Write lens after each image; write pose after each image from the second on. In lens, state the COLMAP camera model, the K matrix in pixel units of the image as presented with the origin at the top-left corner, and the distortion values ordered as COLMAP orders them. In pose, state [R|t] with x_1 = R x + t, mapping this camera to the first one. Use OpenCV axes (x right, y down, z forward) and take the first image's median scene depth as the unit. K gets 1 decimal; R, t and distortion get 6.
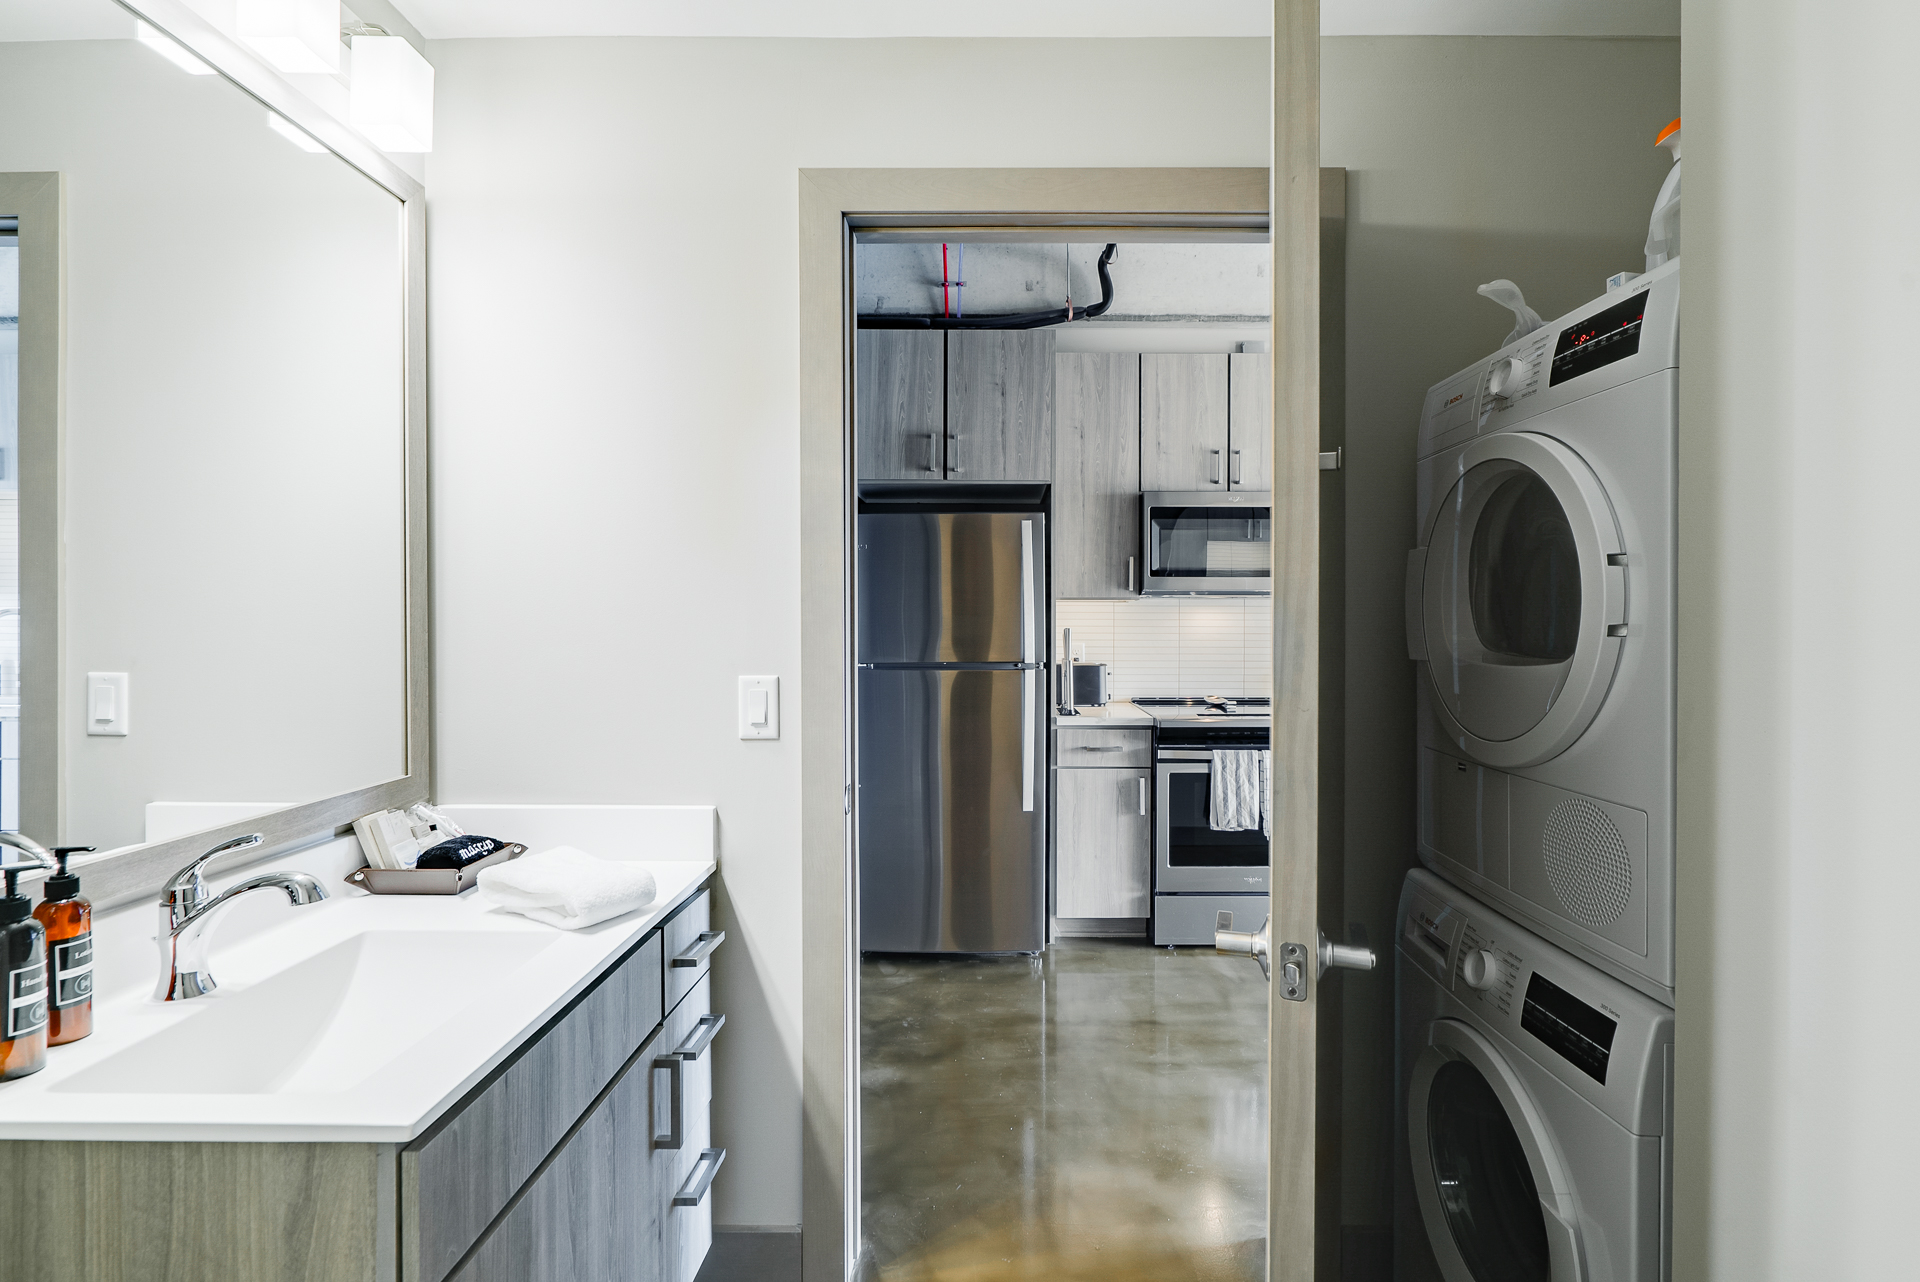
lens RADIAL K [[880.4, 0, 936.1], [0, 880.4, 628.3], [0, 0, 1]] dist [-0.013453, 0.008172]
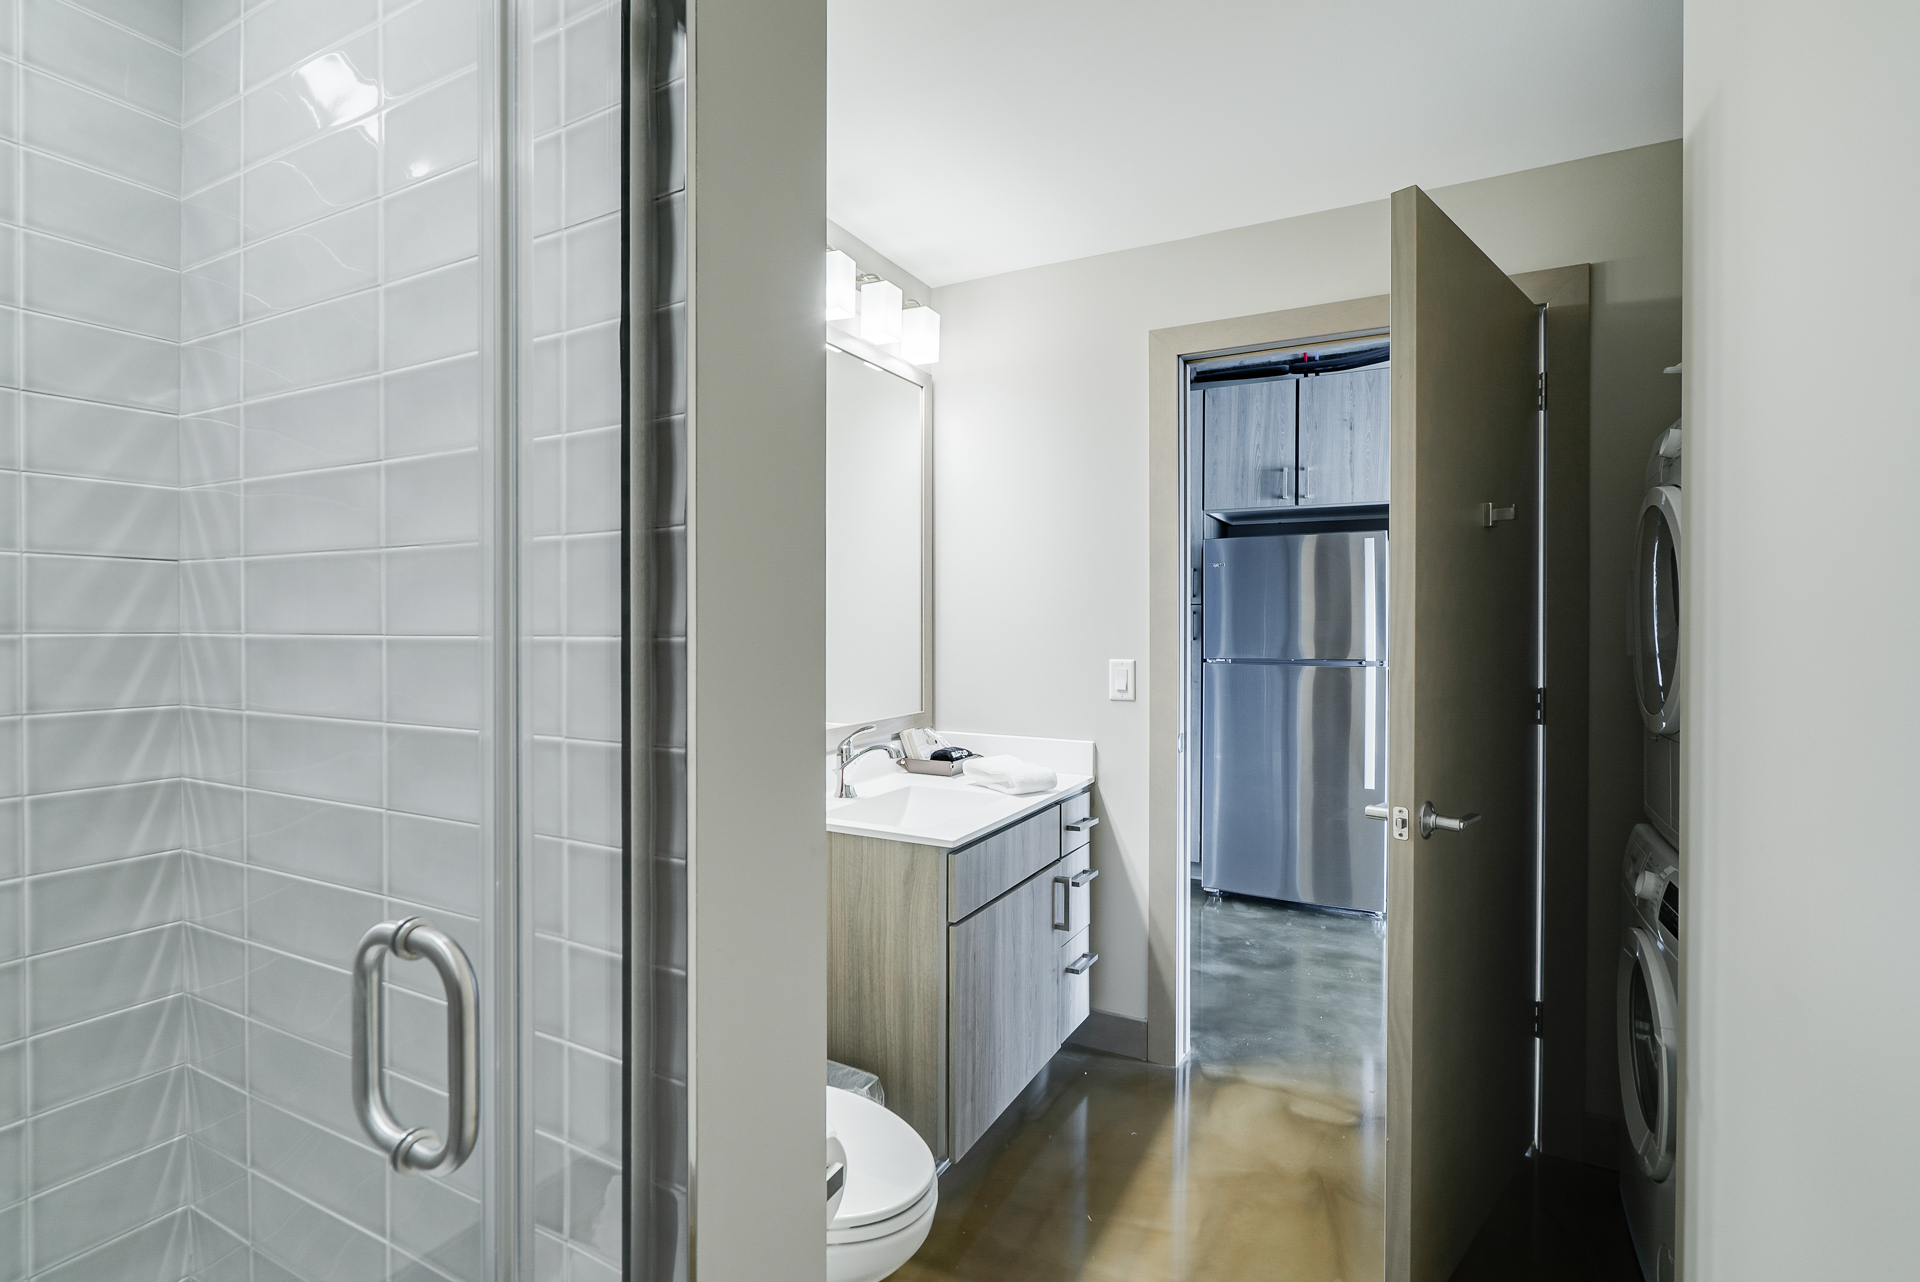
lens RADIAL K [[880.4, 0, 936.1], [0, 880.4, 628.3], [0, 0, 1]] dist [-0.013453, 0.008172]
pose [[0.898300, 0.004157, -0.439363, 0.189116], [-0.005600, 0.999982, -0.001988, 0.003697], [0.439347, 0.004246, 0.898307, -0.551007]]
